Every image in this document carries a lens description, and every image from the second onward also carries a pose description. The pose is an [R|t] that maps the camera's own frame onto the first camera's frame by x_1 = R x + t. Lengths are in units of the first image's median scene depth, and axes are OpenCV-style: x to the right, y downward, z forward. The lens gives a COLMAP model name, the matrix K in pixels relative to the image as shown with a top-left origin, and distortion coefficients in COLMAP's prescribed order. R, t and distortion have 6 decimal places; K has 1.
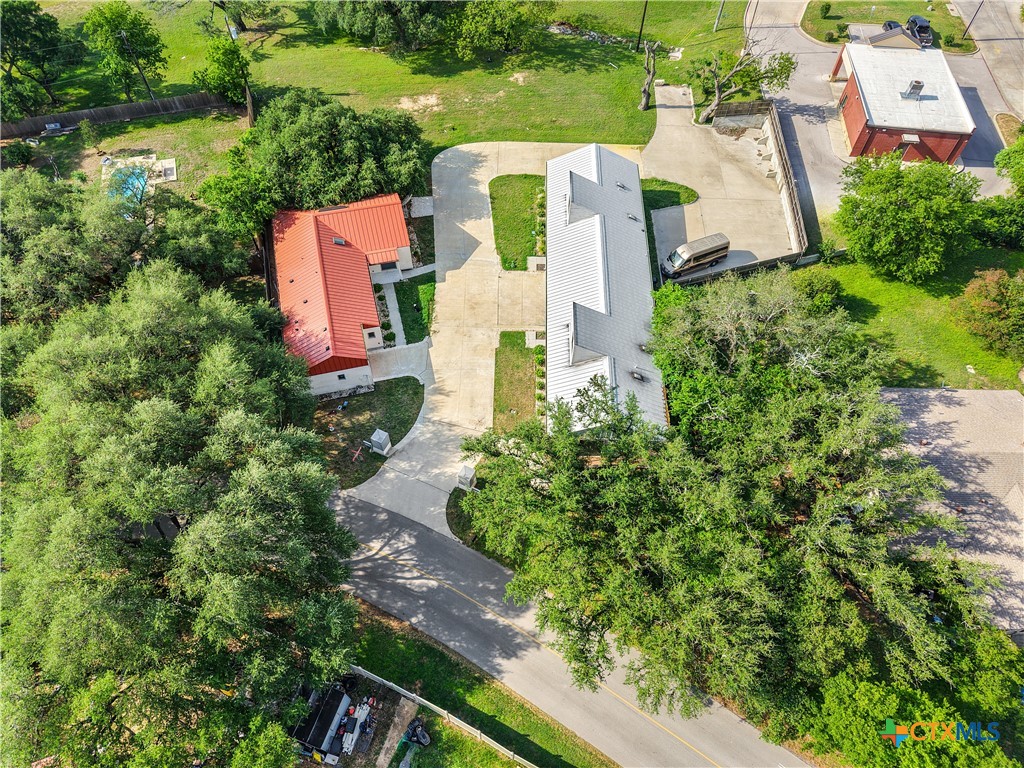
lens RADIAL K [[688.6, 0, 519.4], [0, 688.6, 383.5], [0, 0, 1]] dist [0.016462, -0.005150]
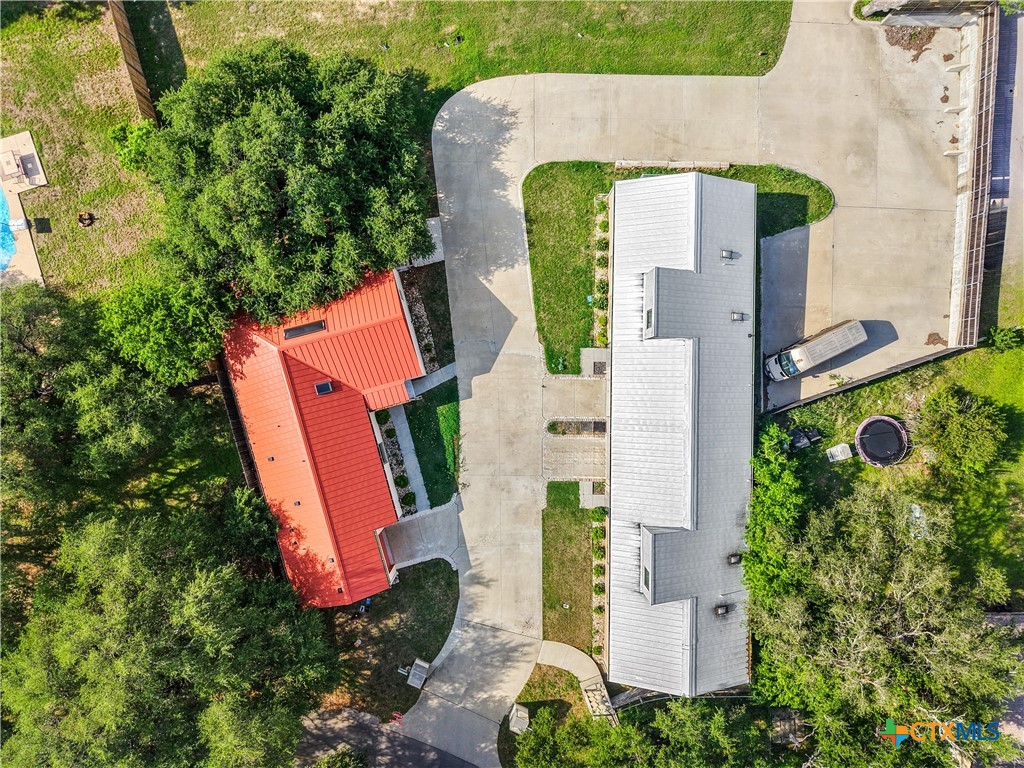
lens RADIAL K [[688.5, 0, 517.2], [0, 688.5, 386.9], [0, 0, 1]] dist [0.021910, -0.018129]
pose [[0.999953, -0.009616, 0.001586, -0.063189], [0.006926, 0.815652, 0.578502, -0.626807], [-0.006857, -0.578463, 0.815680, 0.424240]]
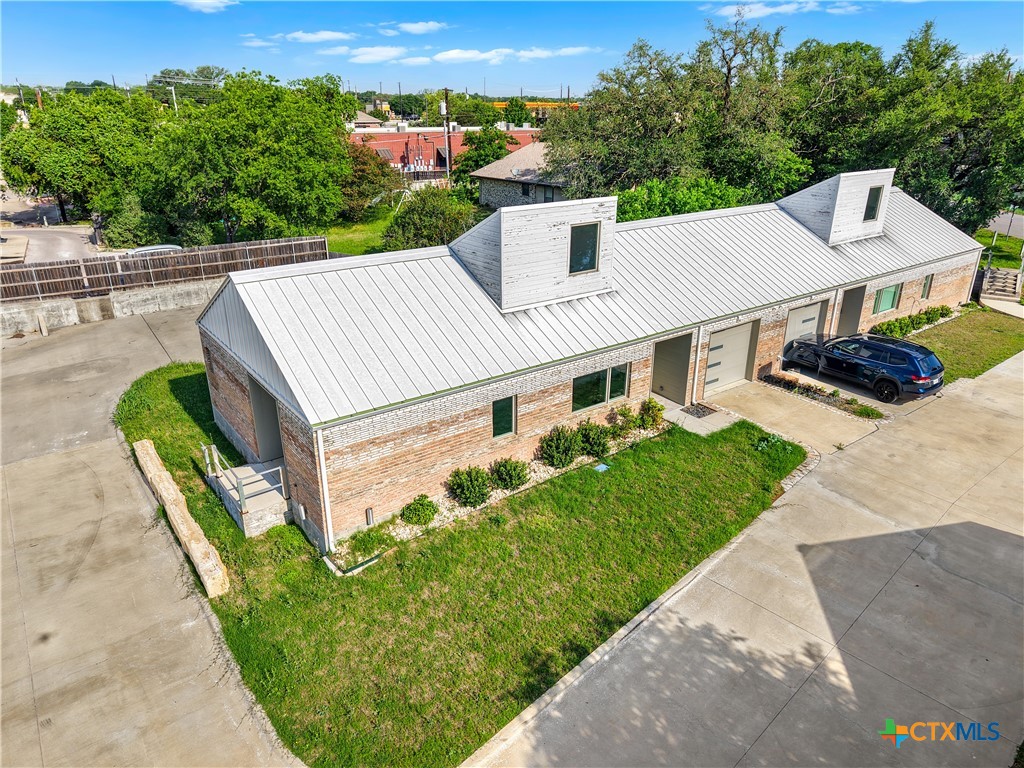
lens RADIAL K [[688.5, 0, 517.2], [0, 688.5, 386.9], [0, 0, 1]] dist [0.021910, -0.018129]
pose [[-0.616894, -0.318455, 0.719741, -0.162415], [0.634812, 0.339252, 0.694206, -0.497630], [-0.465247, 0.885152, -0.007123, 1.121095]]
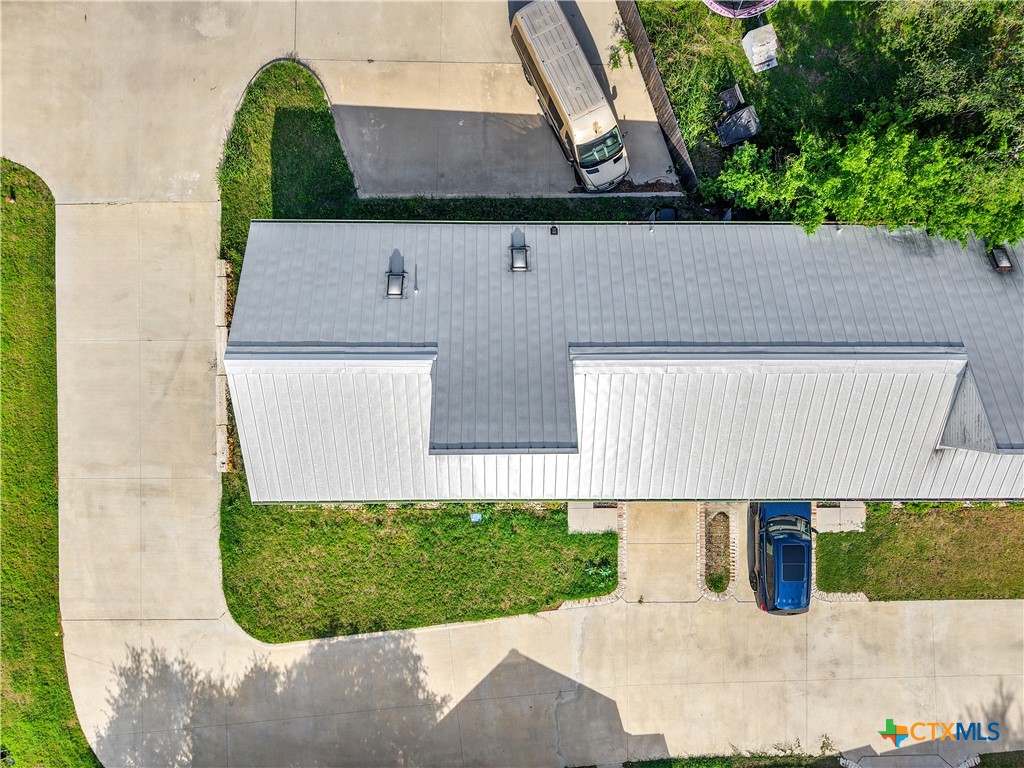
lens RADIAL K [[688.5, 0, 517.2], [0, 688.5, 386.9], [0, 0, 1]] dist [0.021910, -0.018129]
pose [[-0.022029, -0.999416, -0.026109, 0.115624], [0.802943, -0.033245, 0.595127, -0.480838], [-0.595648, -0.007854, 0.803207, 0.773911]]
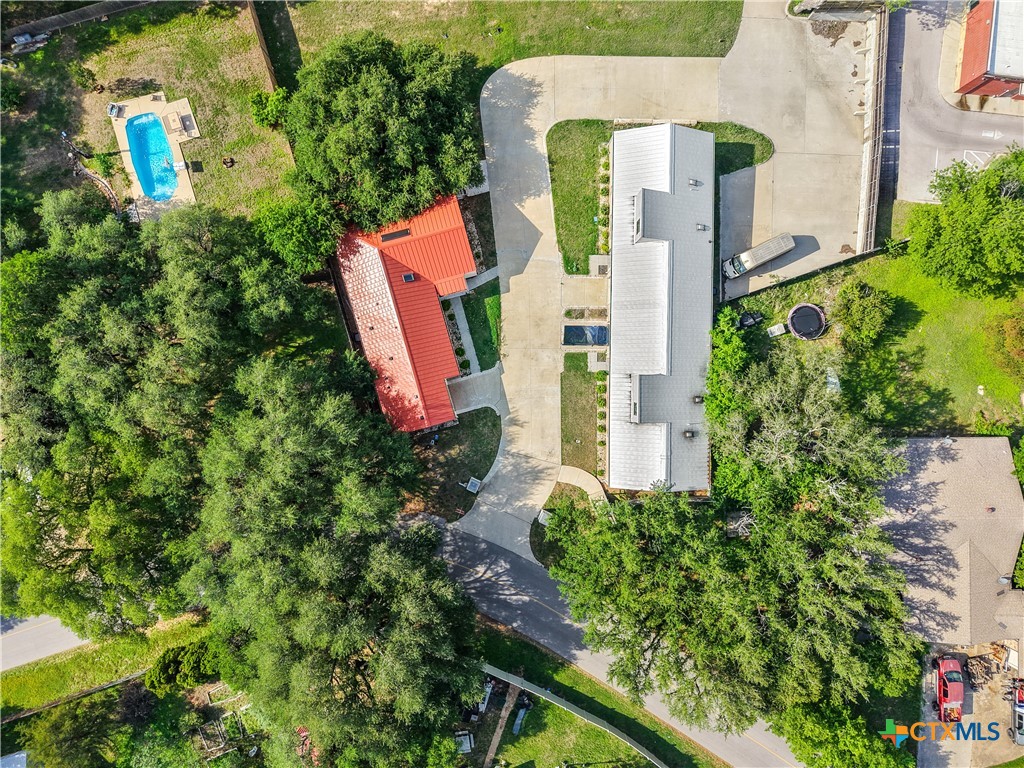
lens RADIAL K [[688.5, 0, 517.2], [0, 688.5, 386.9], [0, 0, 1]] dist [0.021910, -0.018129]
pose [[0.999921, -0.011947, 0.004021, -0.109405], [0.007390, 0.814033, 0.580772, -0.669548], [-0.010212, -0.580696, 0.814056, 0.084876]]
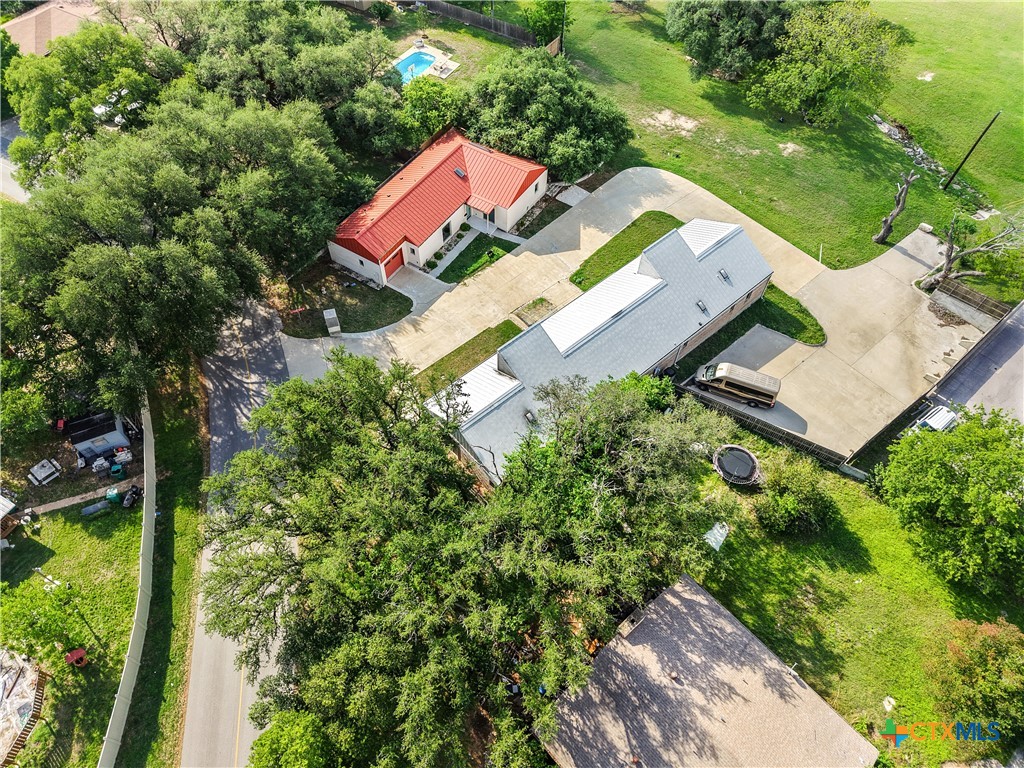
lens RADIAL K [[688.5, 0, 517.2], [0, 688.5, 386.9], [0, 0, 1]] dist [0.021910, -0.018129]
pose [[0.681852, 0.595511, -0.424788, 0.478661], [-0.601521, 0.786911, 0.137635, -0.146086], [0.416234, 0.161672, 0.894769, 0.111522]]
